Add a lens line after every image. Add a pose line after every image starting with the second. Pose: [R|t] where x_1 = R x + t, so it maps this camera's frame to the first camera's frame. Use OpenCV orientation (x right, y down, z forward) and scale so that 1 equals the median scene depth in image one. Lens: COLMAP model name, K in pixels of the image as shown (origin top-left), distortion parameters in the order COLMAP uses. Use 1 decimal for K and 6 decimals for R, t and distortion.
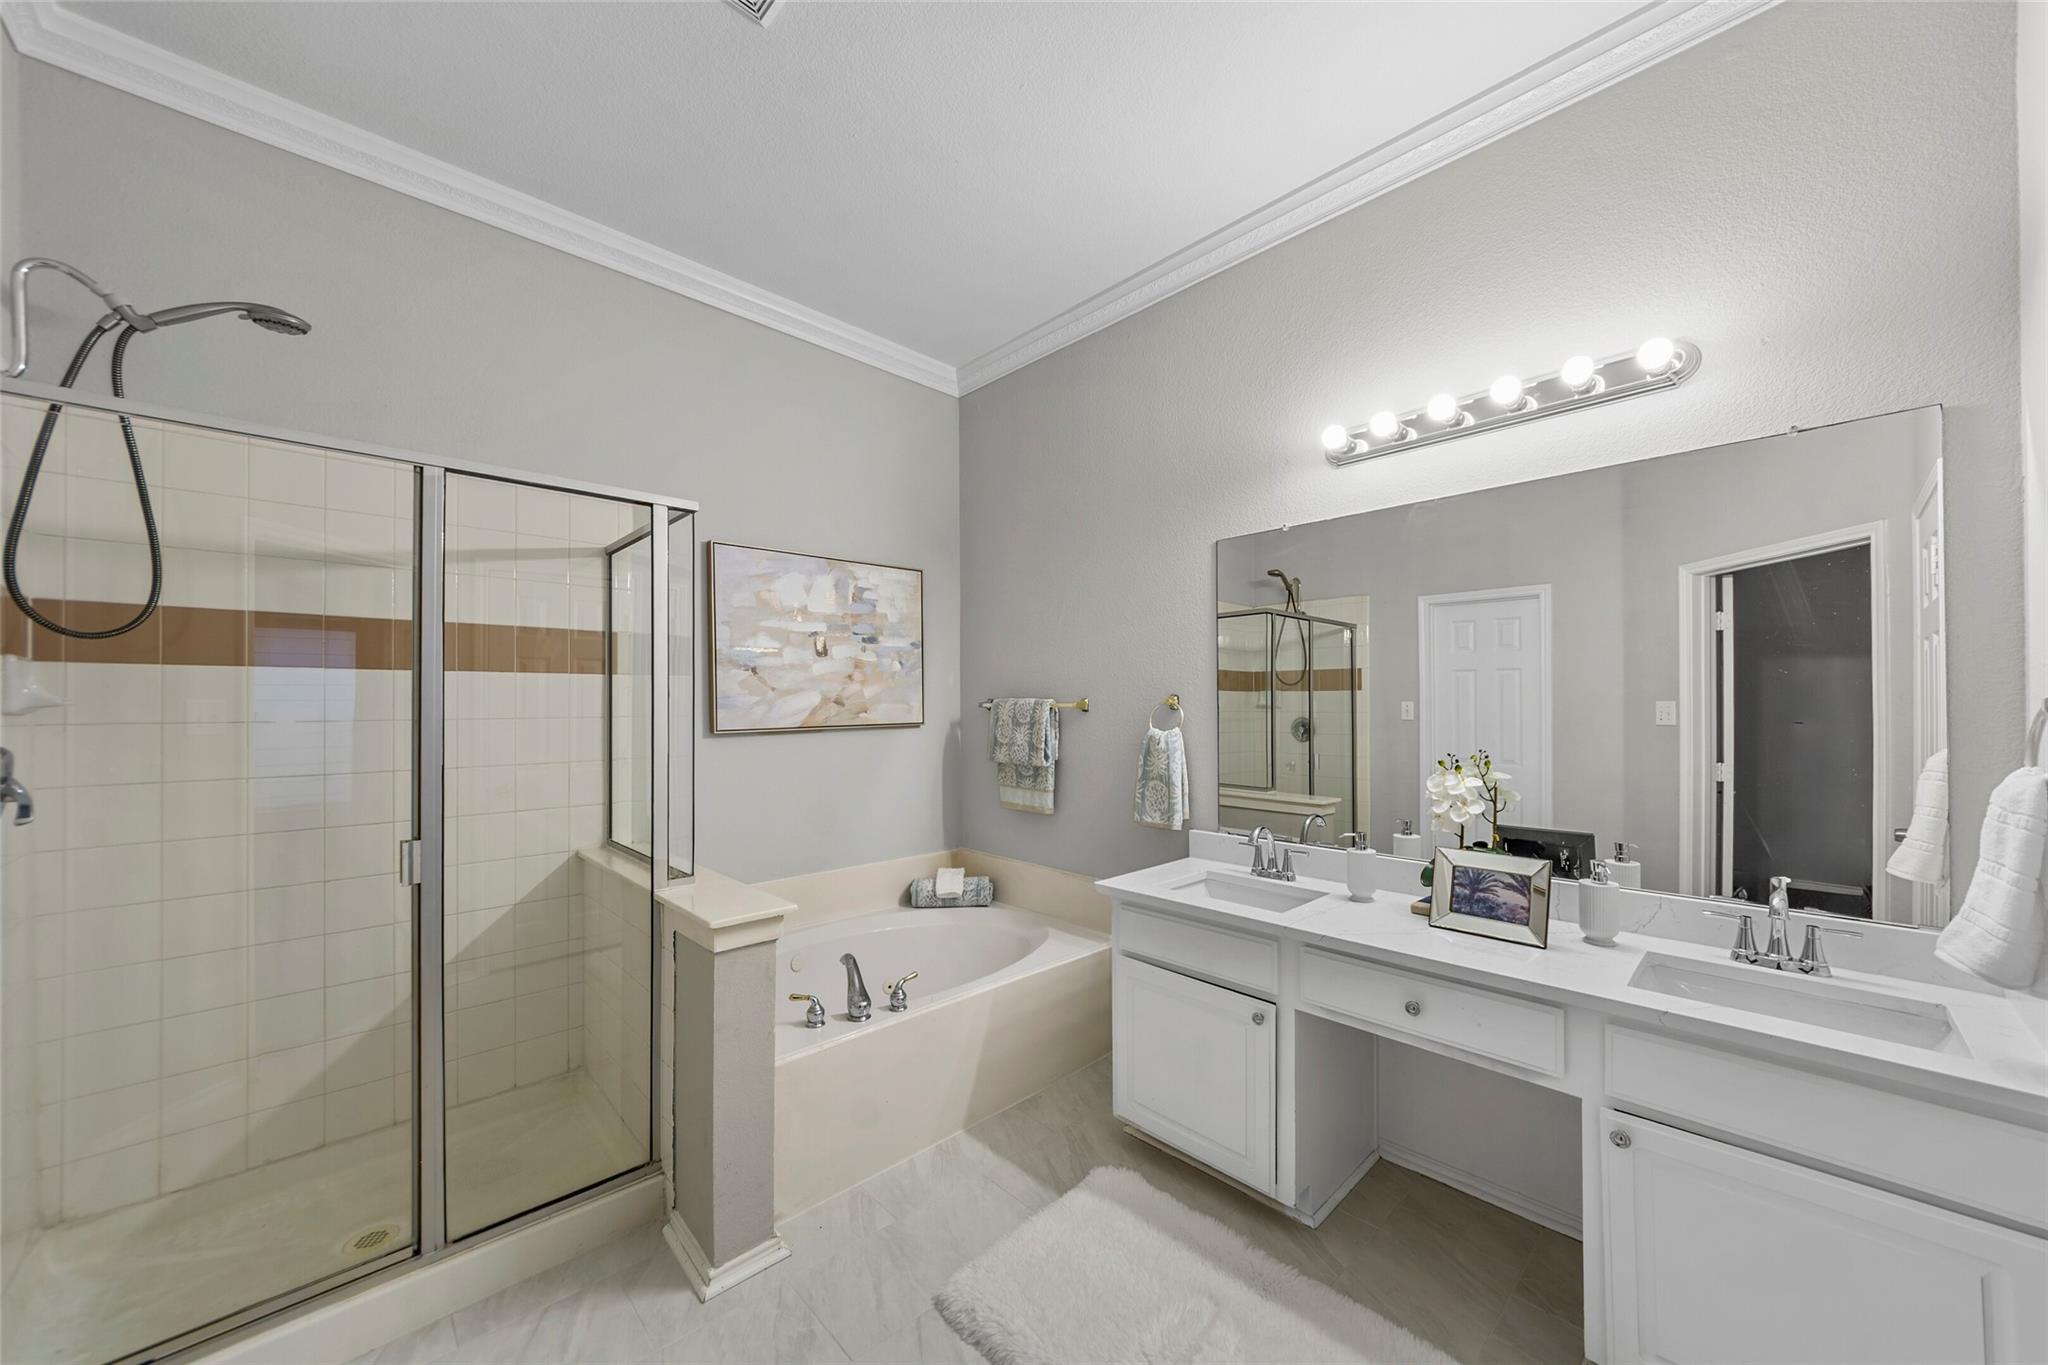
lens RADIAL K [[739.1, 0, 1026.4], [0, 739.1, 696.7], [0, 0, 1]] dist [0.001455, -0.001425]
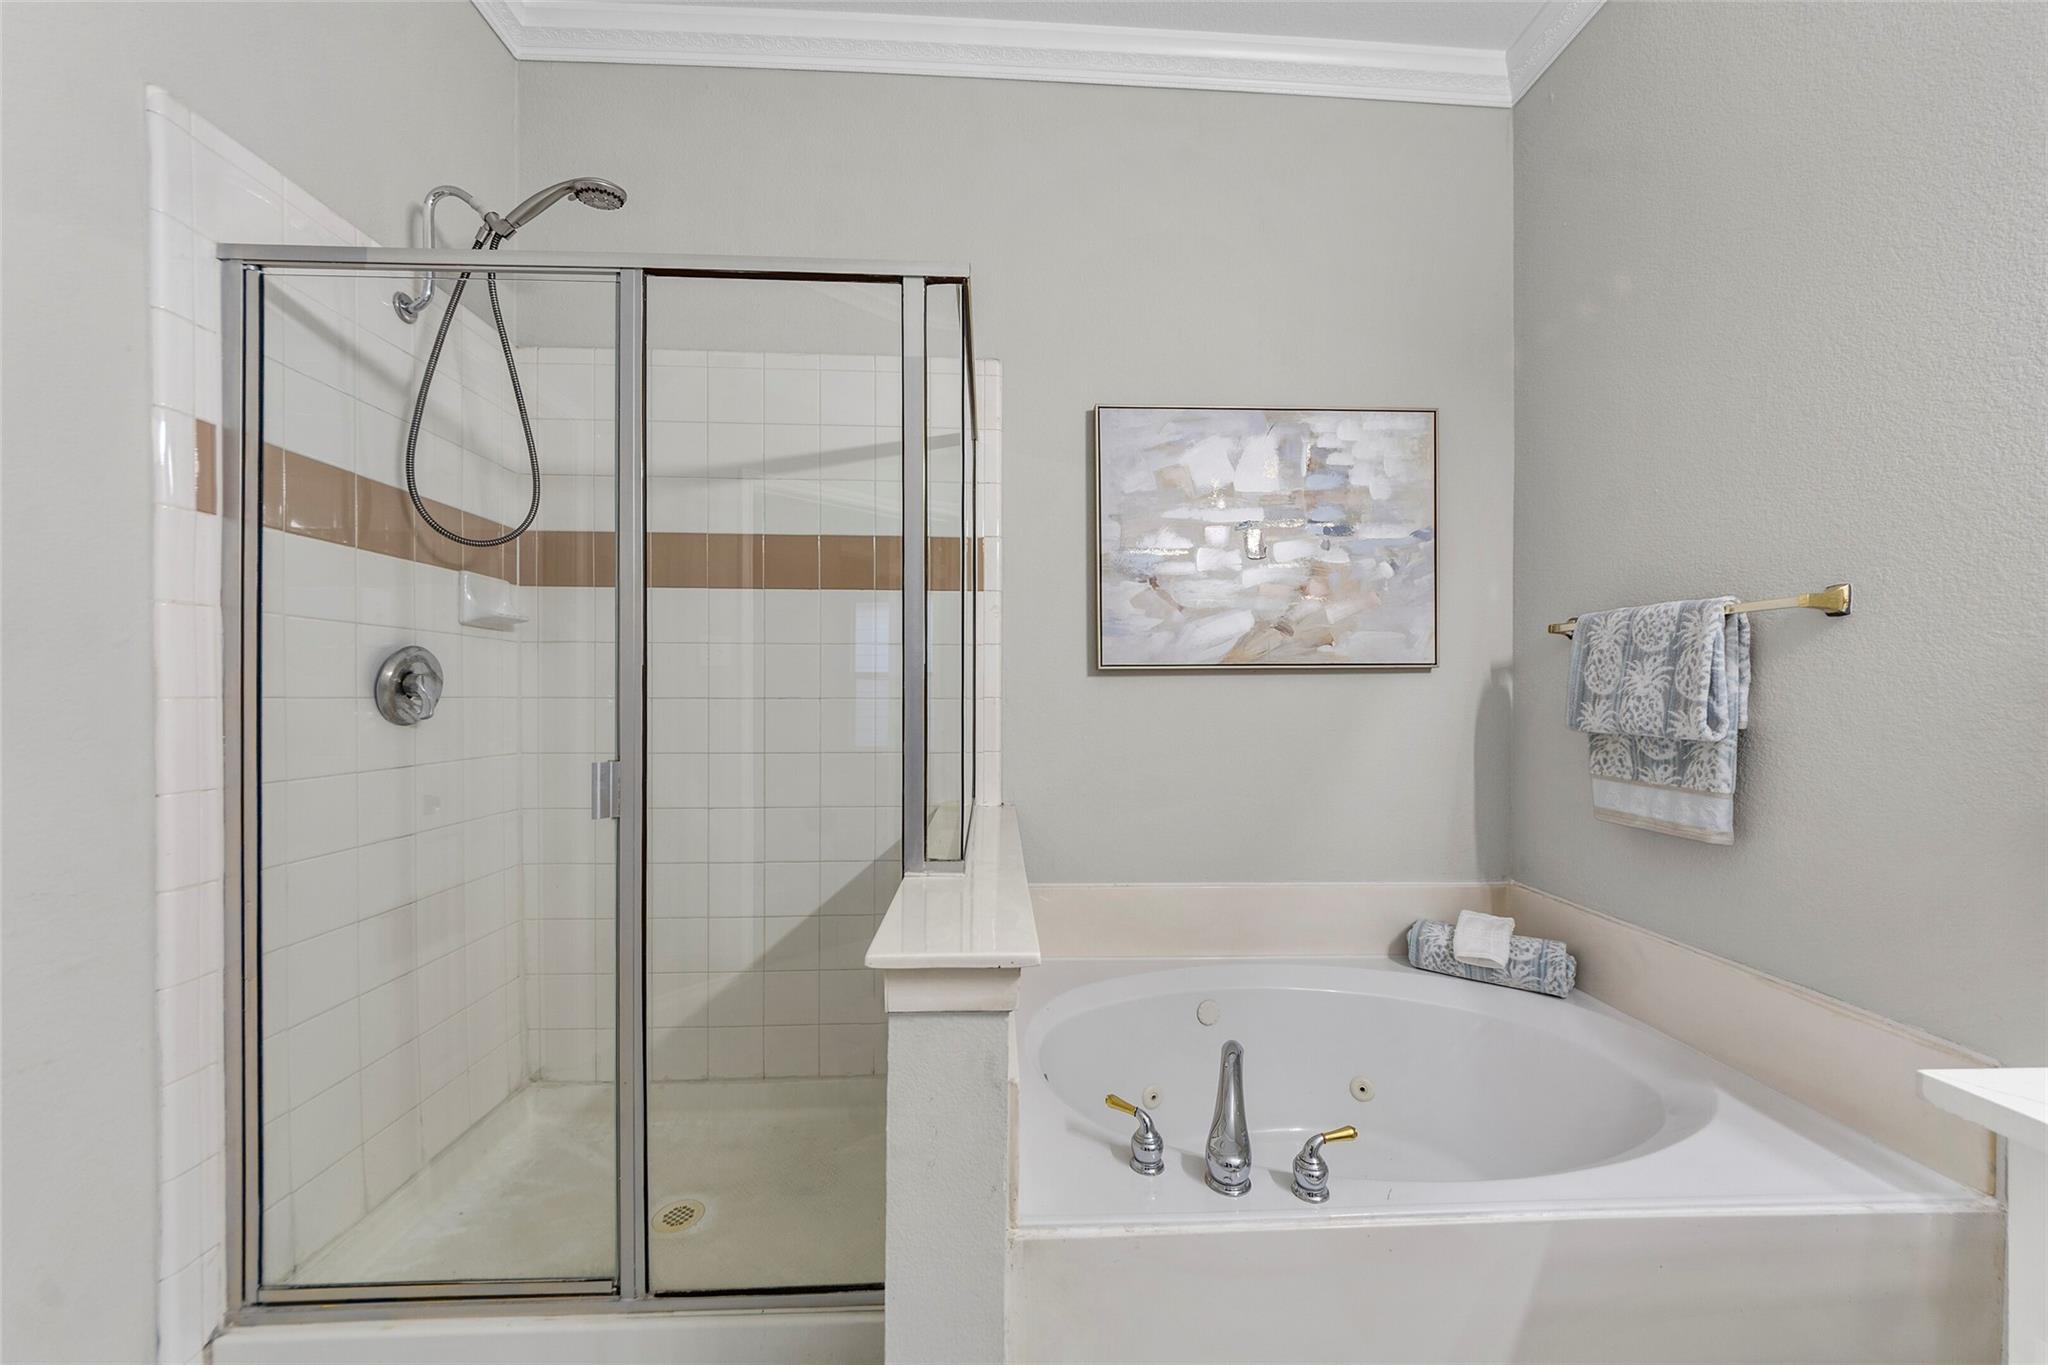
lens RADIAL K [[739.1, 0, 1035.9], [0, 739.1, 693.1], [0, 0, 1]] dist [0.001455, -0.001425]
pose [[0.760607, 0.006925, -0.649176, 0.004451], [-0.001654, 0.999961, 0.008729, 0.064478], [0.649211, -0.005565, 0.760588, 0.388841]]
